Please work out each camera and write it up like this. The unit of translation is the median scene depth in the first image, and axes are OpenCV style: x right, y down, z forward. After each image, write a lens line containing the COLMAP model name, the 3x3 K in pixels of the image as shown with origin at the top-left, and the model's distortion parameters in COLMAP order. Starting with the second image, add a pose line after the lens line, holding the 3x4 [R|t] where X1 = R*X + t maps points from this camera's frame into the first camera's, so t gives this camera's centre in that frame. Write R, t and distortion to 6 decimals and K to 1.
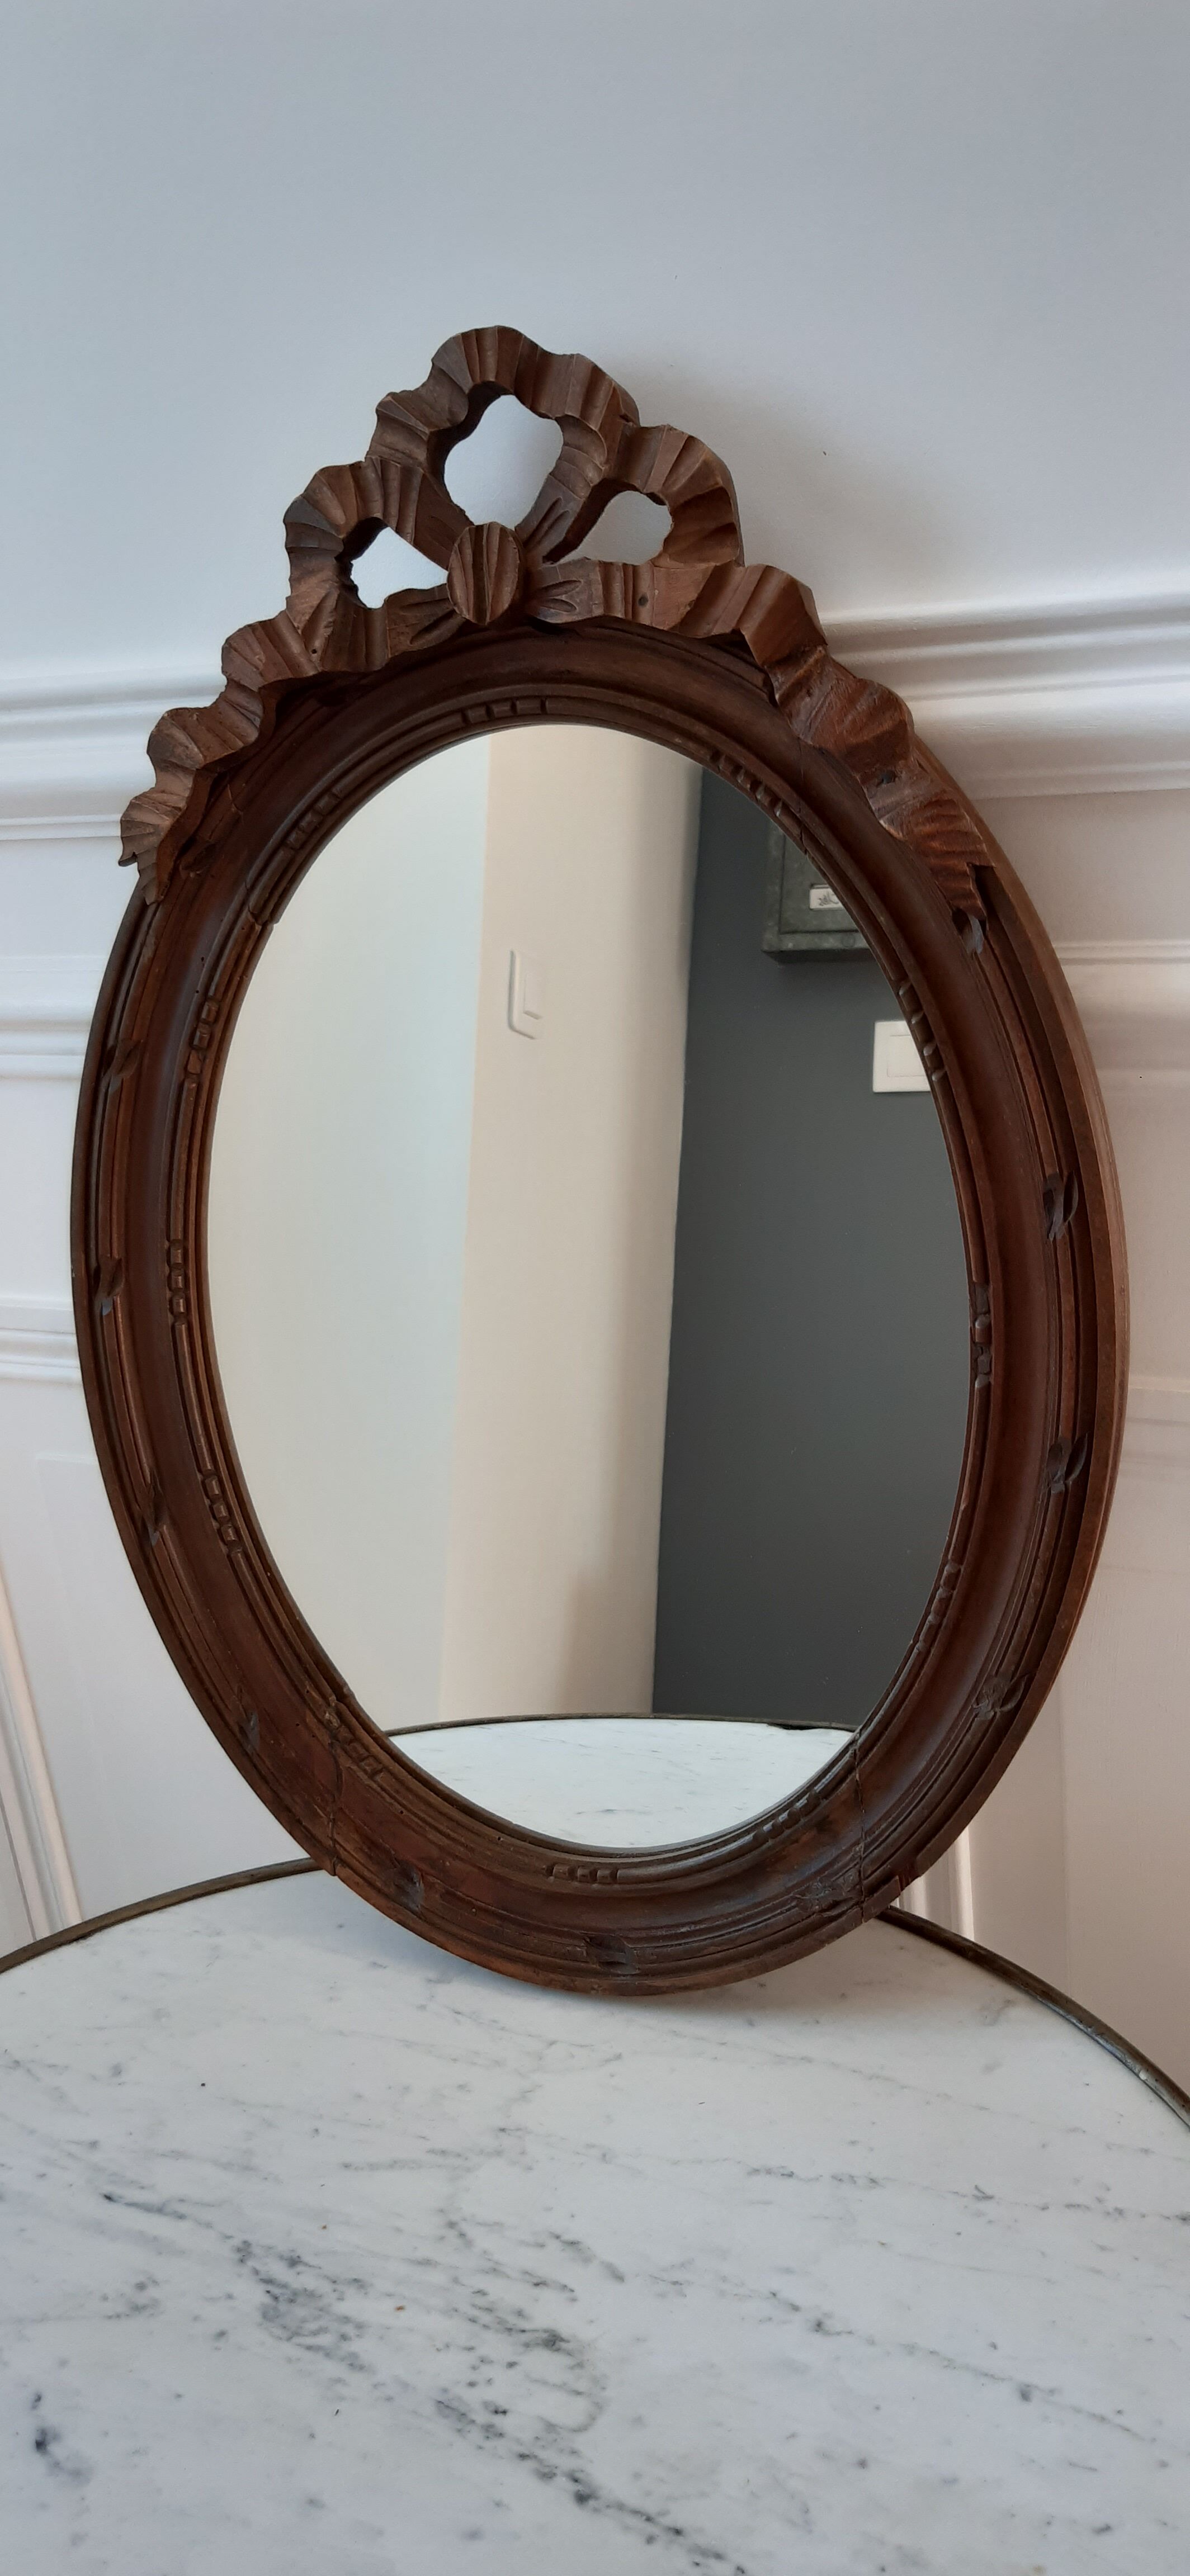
lens RADIAL K [[2045.4, 0, 560.6], [0, 2045.4, 1278.7], [0, 0, 1]] dist [0.119795, -0.277076]
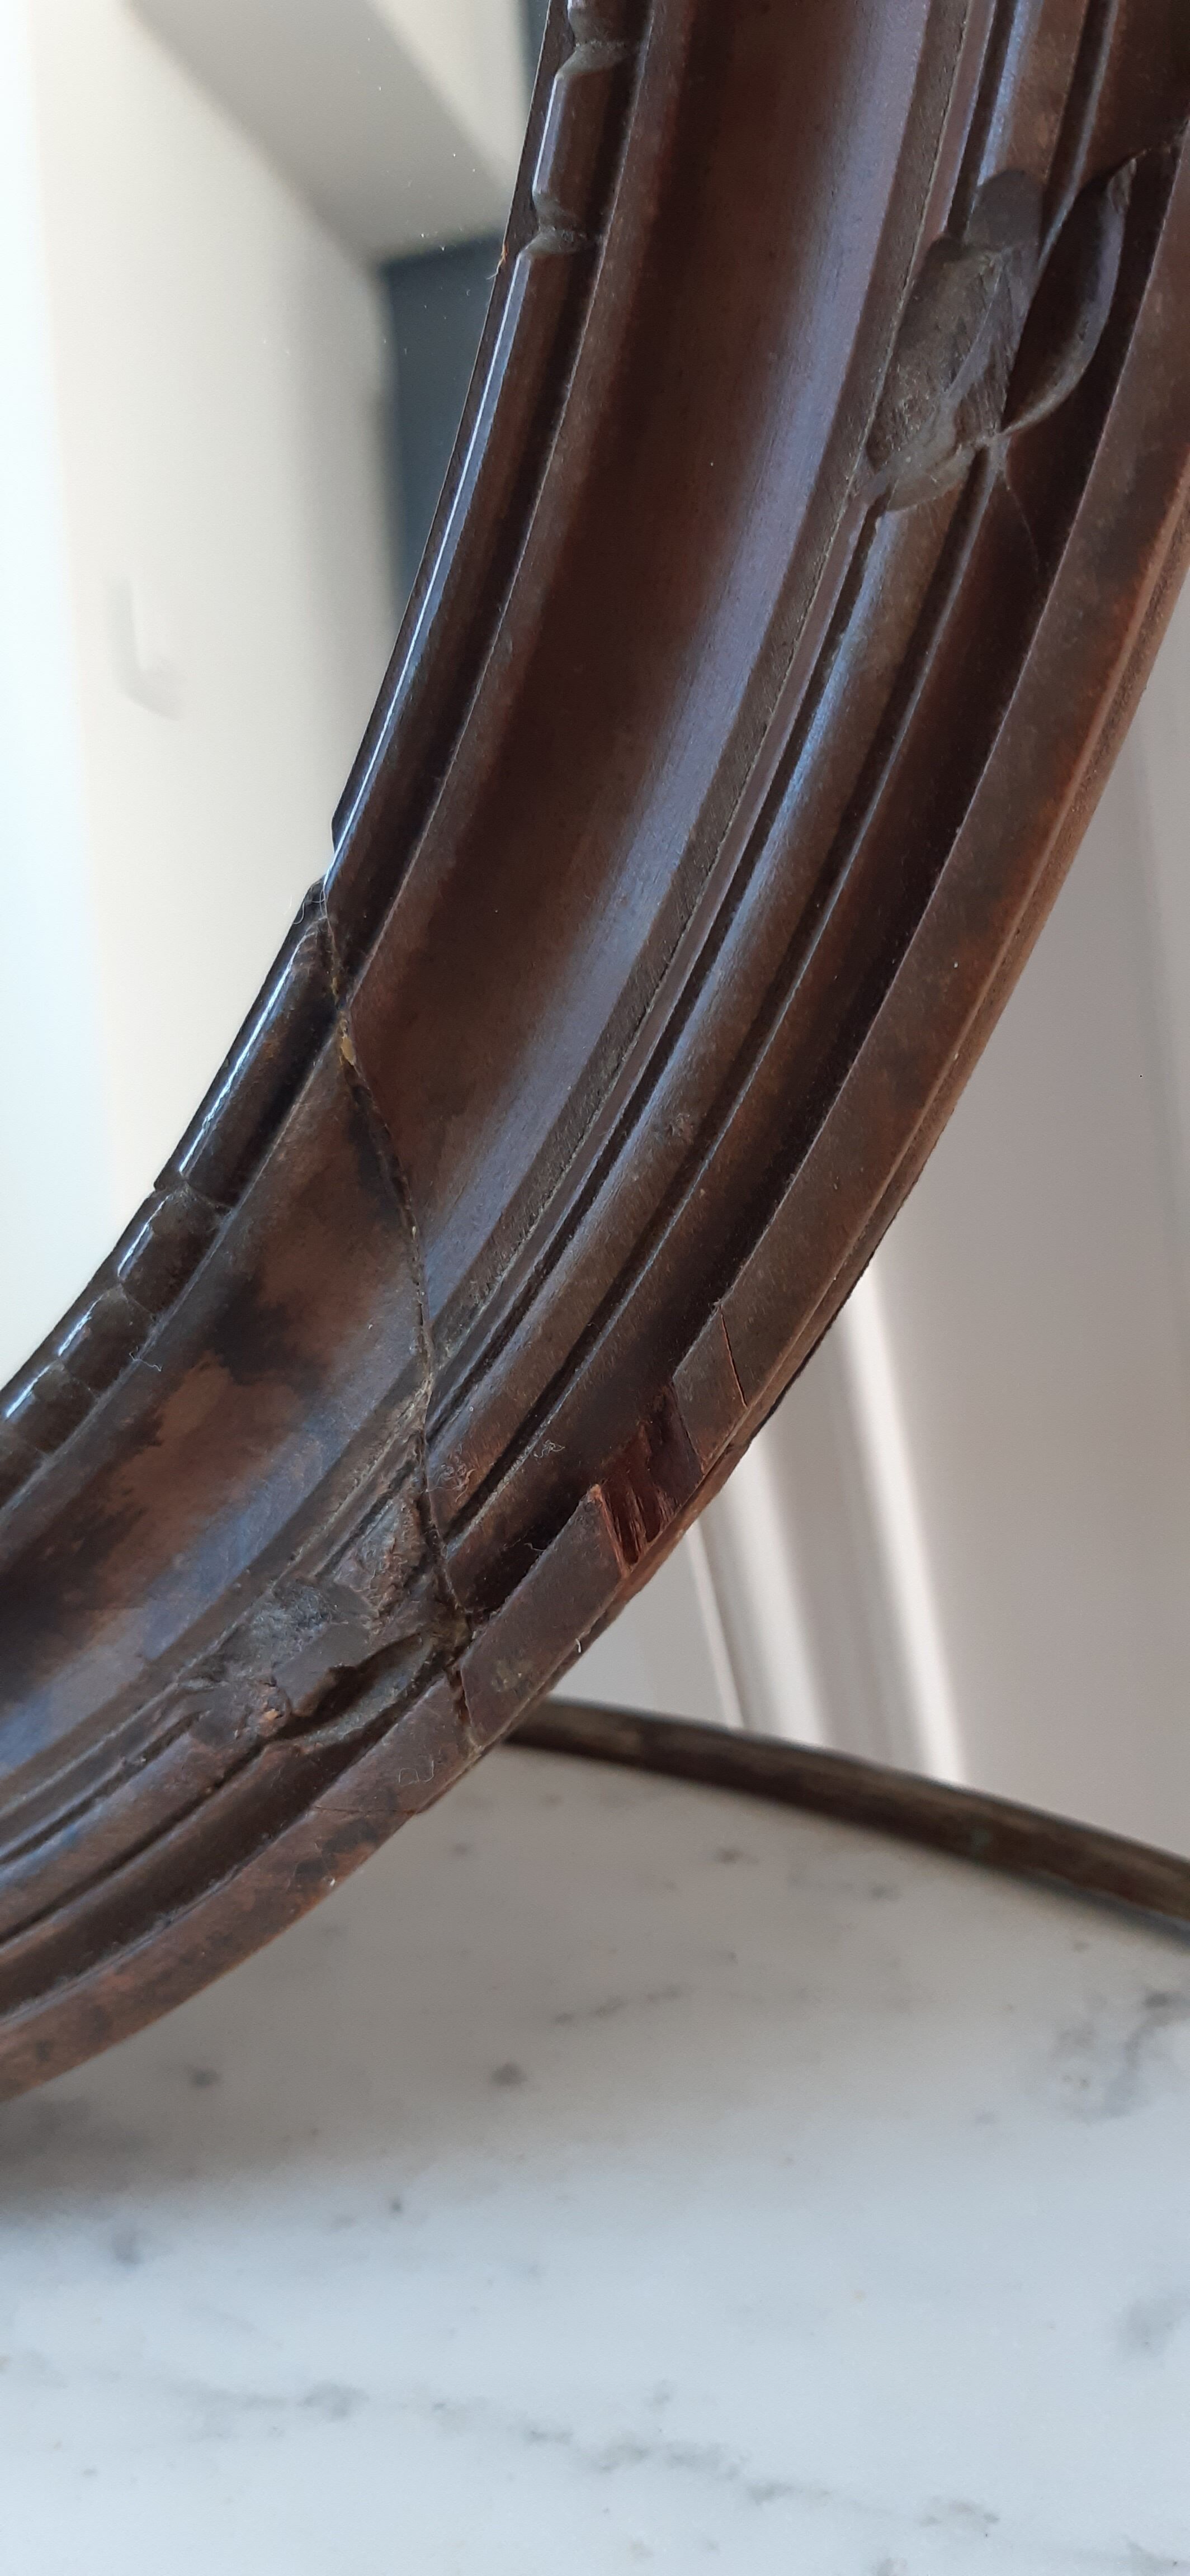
lens RADIAL K [[2045.4, 0, 560.6], [0, 2045.4, 1278.7], [0, 0, 1]] dist [0.119795, -0.277076]
pose [[0.989431, -0.133109, 0.057512, 0.157975], [0.132946, 0.991101, 0.006664, 0.280002], [-0.057887, 0.001053, 0.998323, 0.837996]]
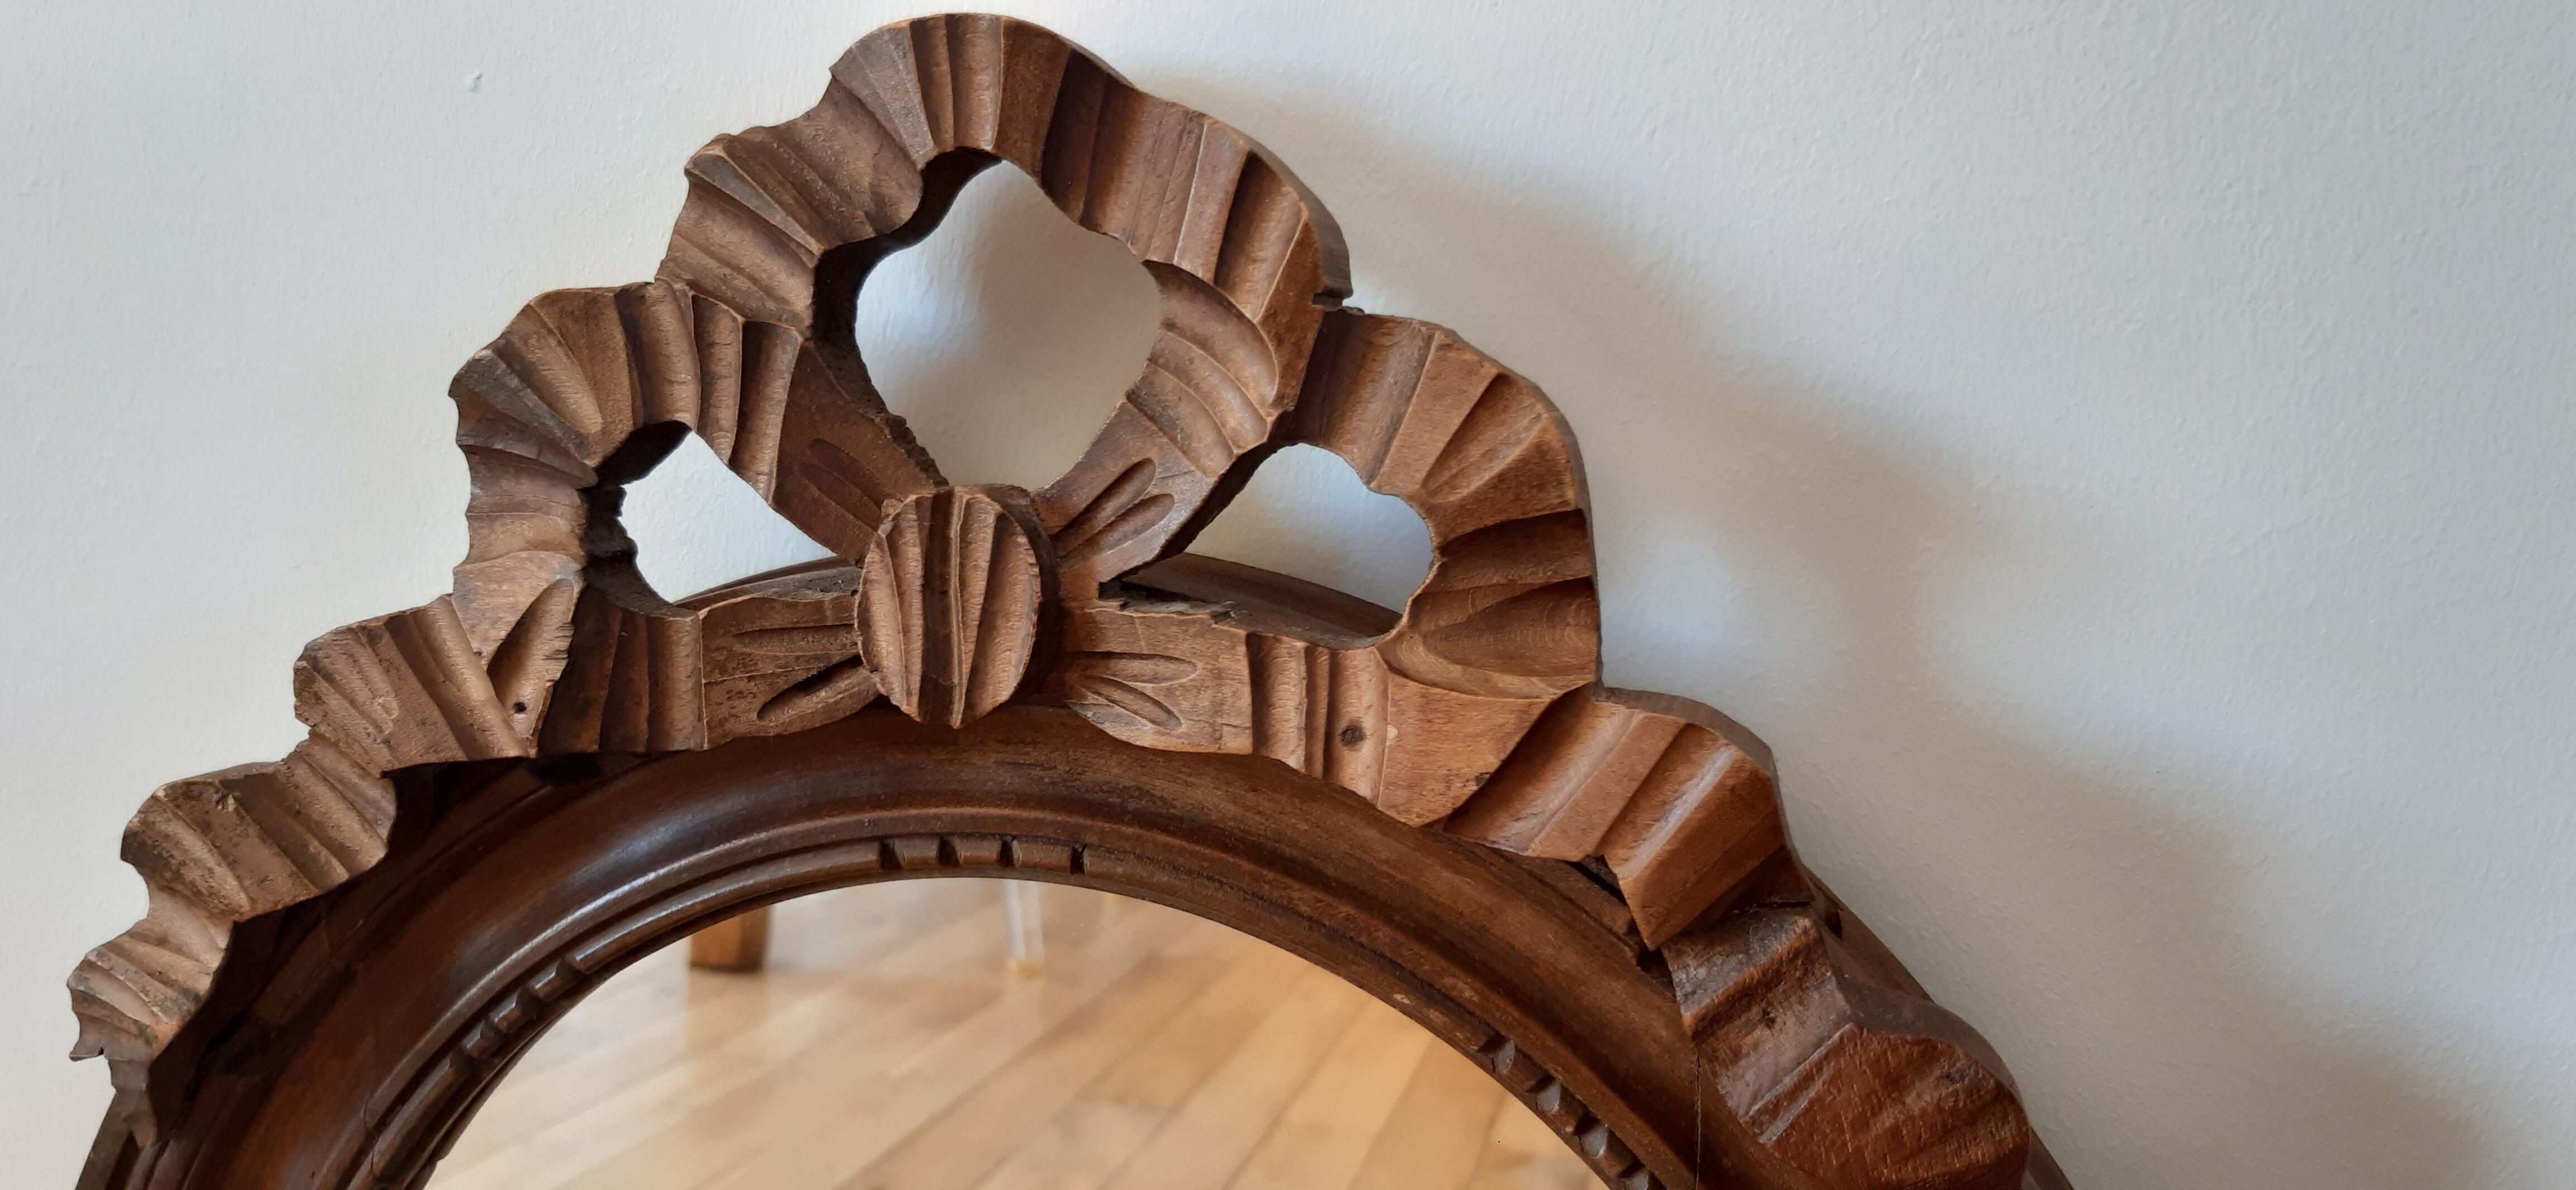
lens RADIAL K [[2045.4, 0, 1288.0], [0, 2045.4, 595.0], [0, 0, 1]] dist [0.119795, -0.277076]
pose [[0.985680, 0.026624, 0.166511, -0.038881], [-0.030956, 0.999245, 0.023474, -0.353711], [-0.165760, -0.028292, 0.985760, 0.589729]]
